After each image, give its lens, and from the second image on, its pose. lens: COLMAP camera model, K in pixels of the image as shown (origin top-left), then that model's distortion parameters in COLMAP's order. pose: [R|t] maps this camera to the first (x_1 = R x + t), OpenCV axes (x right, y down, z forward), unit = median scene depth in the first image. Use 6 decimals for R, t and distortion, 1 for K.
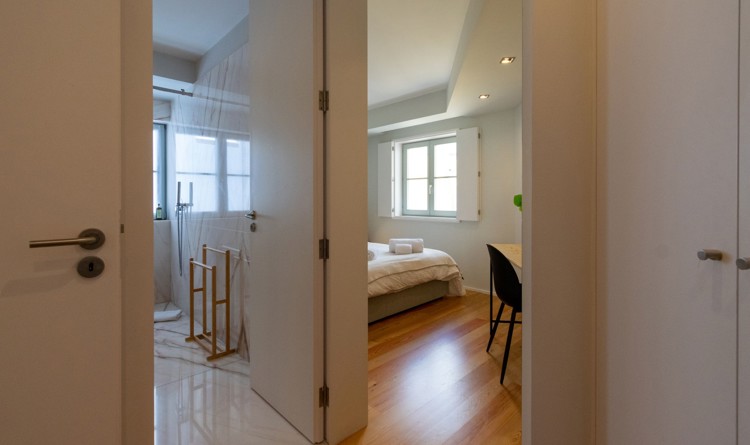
lens RADIAL K [[341.5, 0, 381.1], [0, 341.5, 200.1], [0, 0, 1]] dist [0.002461, -0.002465]
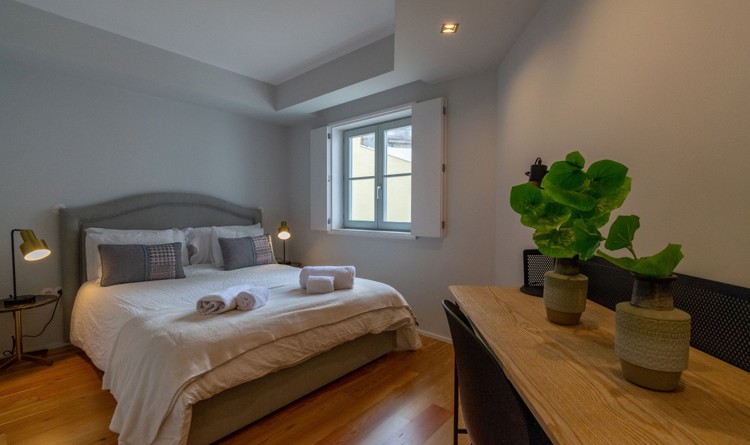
lens RADIAL K [[341.5, 0, 377.6], [0, 341.5, 220.9], [0, 0, 1]] dist [0.002461, -0.002465]
pose [[0.997452, 0.002459, 0.071304, 0.113594], [-0.004518, 0.999577, 0.028731, 0.009878], [-0.071203, -0.028980, 0.997041, 0.346548]]
